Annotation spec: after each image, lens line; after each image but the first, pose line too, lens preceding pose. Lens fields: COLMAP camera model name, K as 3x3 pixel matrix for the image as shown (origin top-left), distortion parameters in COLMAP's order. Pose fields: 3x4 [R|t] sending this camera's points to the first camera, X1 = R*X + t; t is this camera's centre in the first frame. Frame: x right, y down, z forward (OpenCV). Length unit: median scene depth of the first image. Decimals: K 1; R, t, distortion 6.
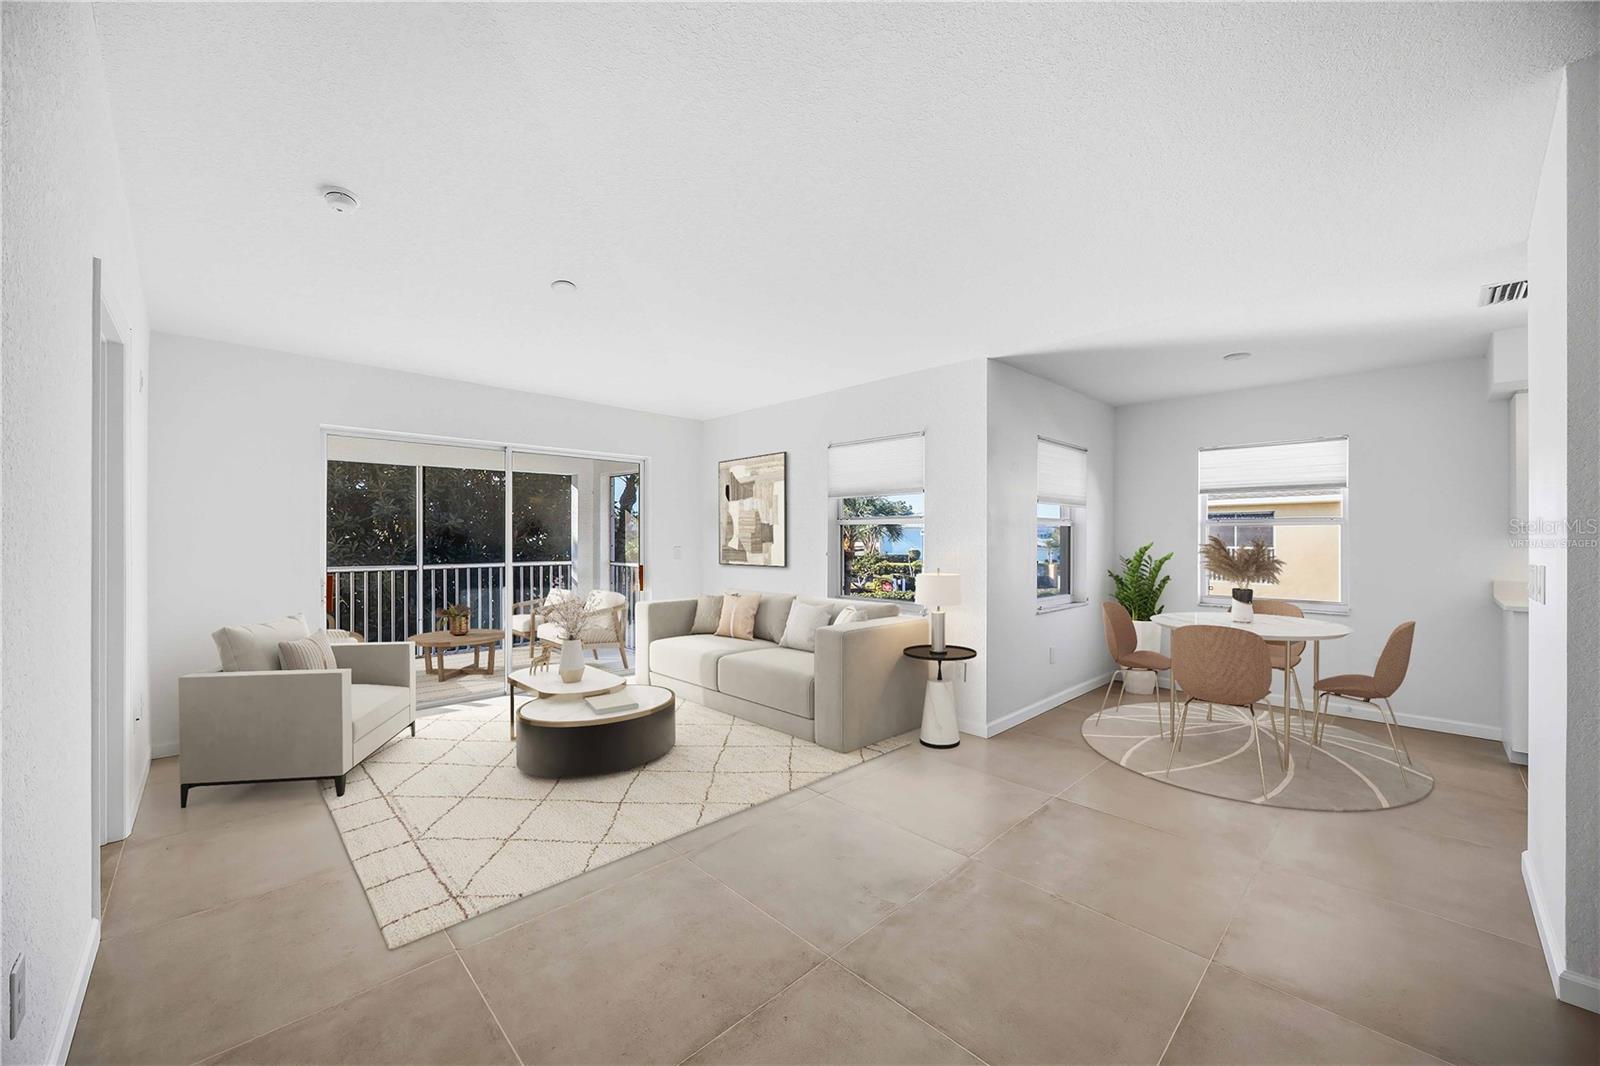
lens RADIAL K [[618.0, 0, 801.7], [0, 618.0, 535.3], [0, 0, 1]] dist [-0.001151, -0.000089]
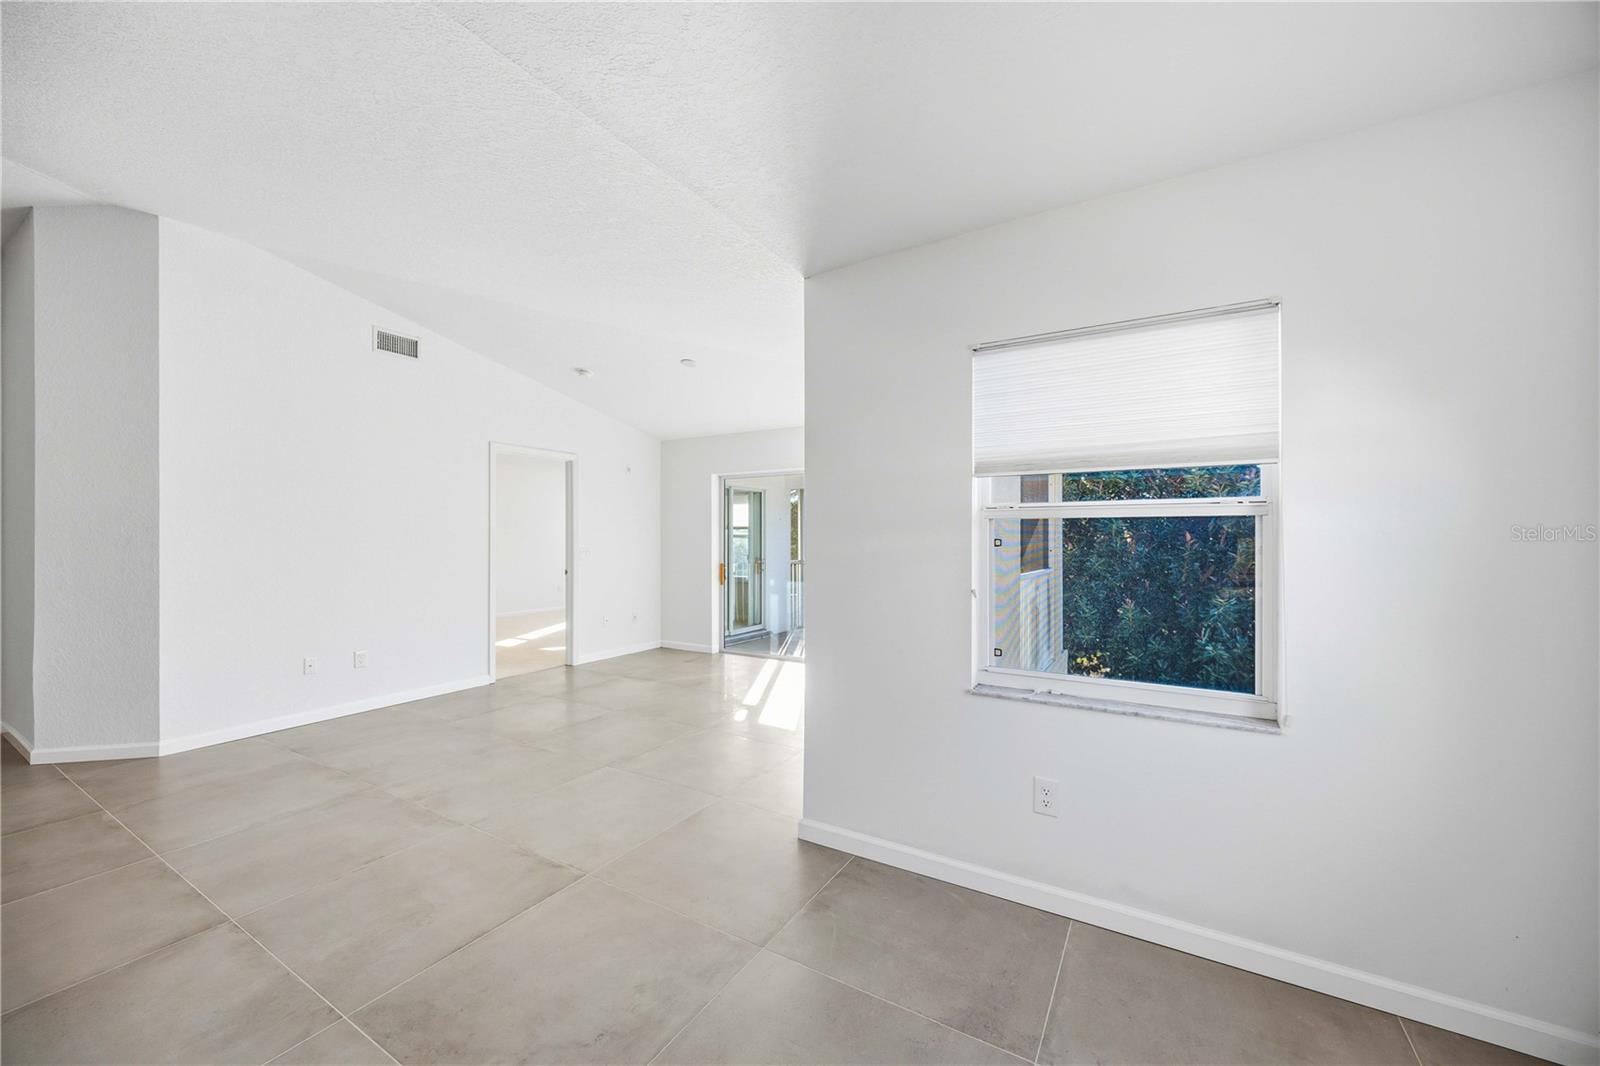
lens RADIAL K [[618.0, 0, 803.9], [0, 618.0, 529.6], [0, 0, 1]] dist [-0.001151, -0.000089]
pose [[0.265094, 0.021288, -0.963988, 0.558185], [0.010135, 0.999640, 0.024863, -0.026750], [0.964169, -0.016361, 0.264783, 0.463309]]
